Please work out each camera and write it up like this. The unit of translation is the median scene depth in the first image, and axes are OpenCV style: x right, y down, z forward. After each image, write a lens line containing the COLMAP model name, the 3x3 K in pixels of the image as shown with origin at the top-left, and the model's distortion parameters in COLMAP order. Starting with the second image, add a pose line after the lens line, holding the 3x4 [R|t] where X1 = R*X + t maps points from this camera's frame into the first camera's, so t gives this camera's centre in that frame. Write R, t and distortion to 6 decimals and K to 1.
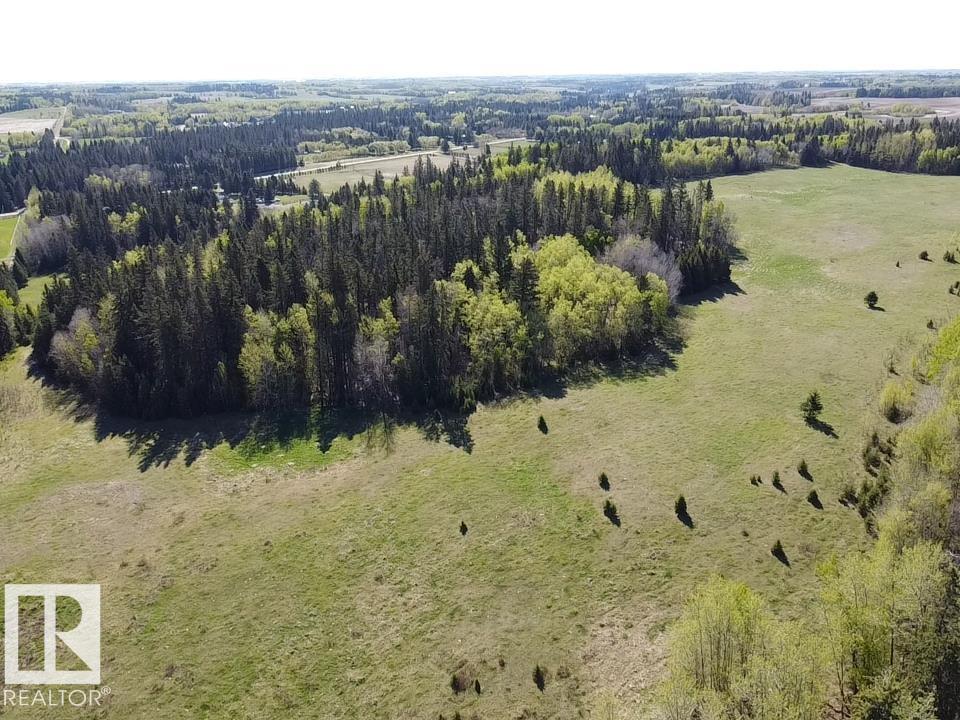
lens RADIAL K [[717.4, 0, 470.2], [0, 717.4, 364.8], [0, 0, 1]] dist [0.002078, -0.007584]
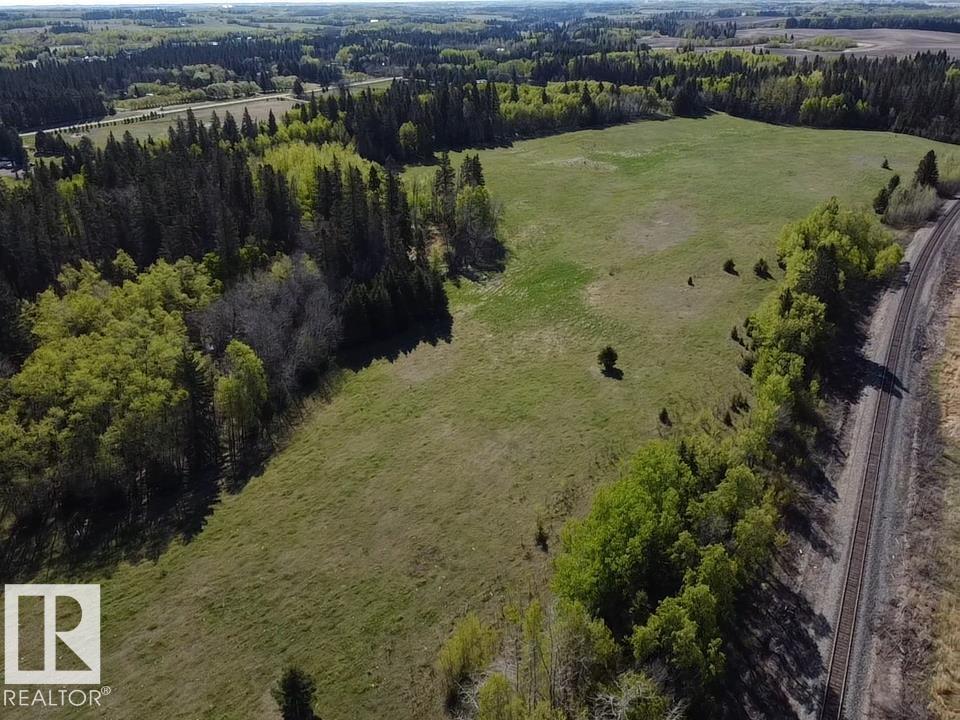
lens RADIAL K [[717.4, 0, 470.2], [0, 717.4, 364.8], [0, 0, 1]] dist [0.002078, -0.007584]
pose [[0.997726, -0.026747, 0.061863, 0.147966], [0.021364, 0.996058, 0.086098, -0.055810], [-0.063922, -0.084580, 0.994364, 0.127481]]
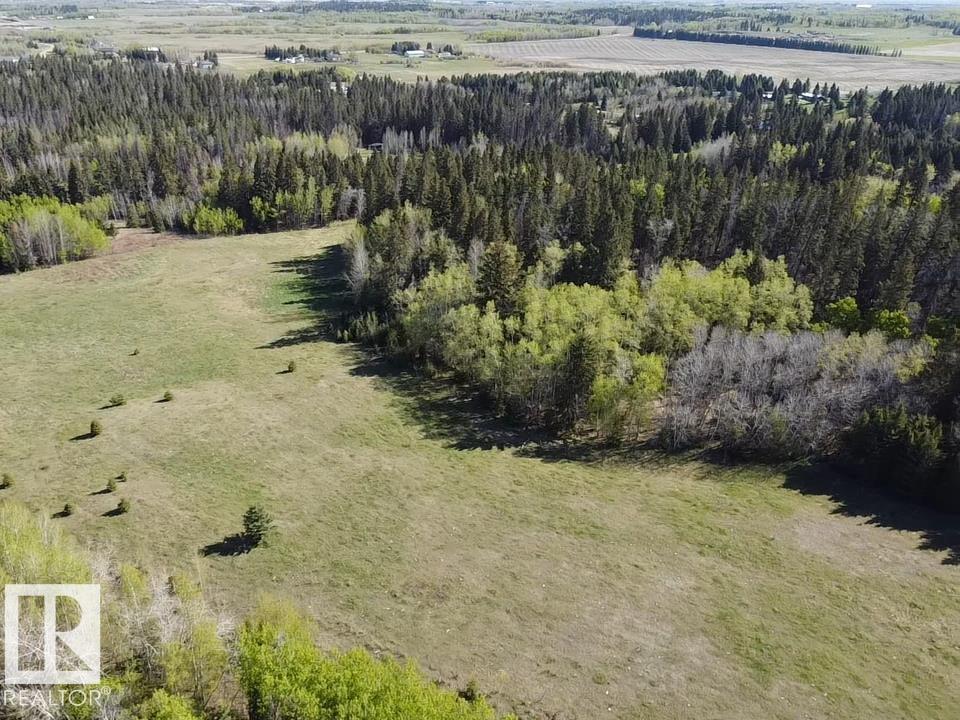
lens RADIAL K [[717.4, 0, 470.2], [0, 717.4, 364.8], [0, 0, 1]] dist [0.002078, -0.007584]
pose [[0.167868, 0.461683, -0.871016, 0.266522], [-0.369453, 0.848622, 0.378610, -0.103932], [0.913961, 0.258243, 0.313026, 0.239518]]
